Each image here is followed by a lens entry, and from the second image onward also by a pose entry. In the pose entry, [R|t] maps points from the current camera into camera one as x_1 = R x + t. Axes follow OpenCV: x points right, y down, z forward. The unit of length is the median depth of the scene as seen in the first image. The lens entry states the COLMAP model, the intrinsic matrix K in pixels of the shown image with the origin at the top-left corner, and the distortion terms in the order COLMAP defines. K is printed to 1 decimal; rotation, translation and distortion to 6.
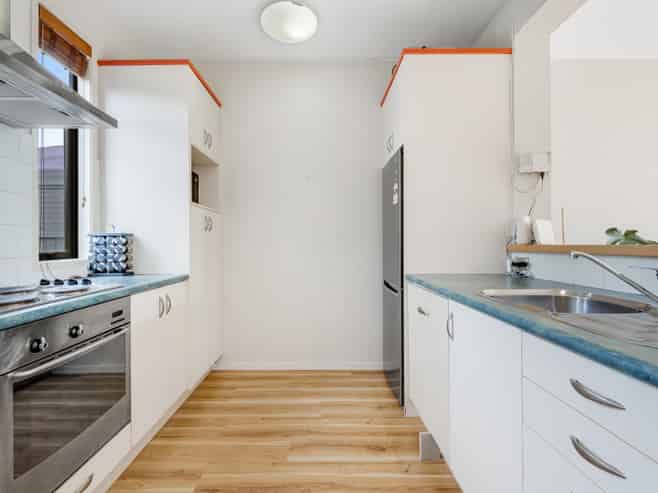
lens RADIAL K [[314.8, 0, 328.9], [0, 314.8, 241.0], [0, 0, 1]] dist [-0.002613, -0.001249]
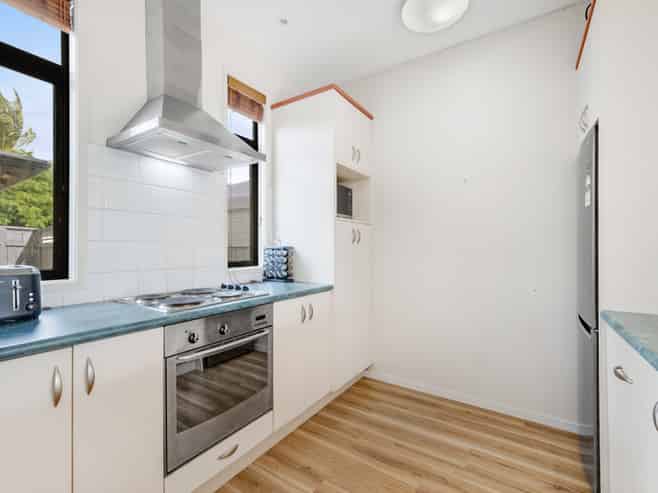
lens RADIAL K [[314.2, 0, 318.1], [0, 314.2, 247.9], [0, 0, 1]] dist [0.000828, 0.000185]
pose [[0.821889, 0.009152, -0.569574, 0.126790], [-0.004269, 0.999942, 0.009906, -0.032035], [0.569632, -0.005711, 0.821880, 0.095137]]
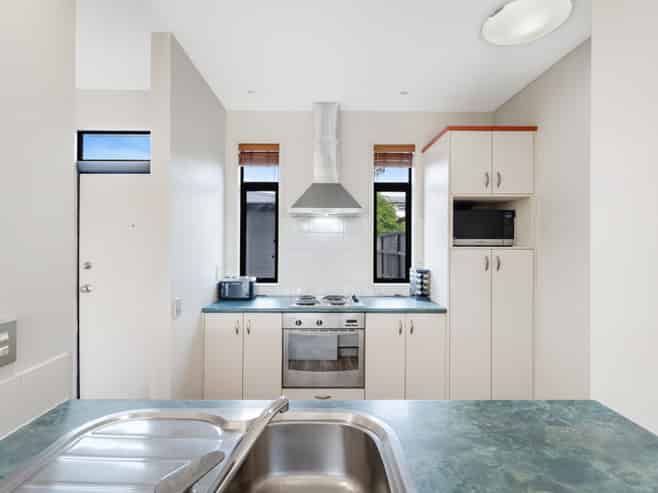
lens RADIAL K [[296.6, 0, 329.0], [0, 296.6, 246.5], [0, 0, 1]] dist [-0.000843, -0.000183]
pose [[0.041151, 0.011610, -0.999085, 0.668084], [-0.009713, 0.999890, 0.011219, -0.140736], [0.999106, 0.009242, 0.041260, 0.537113]]
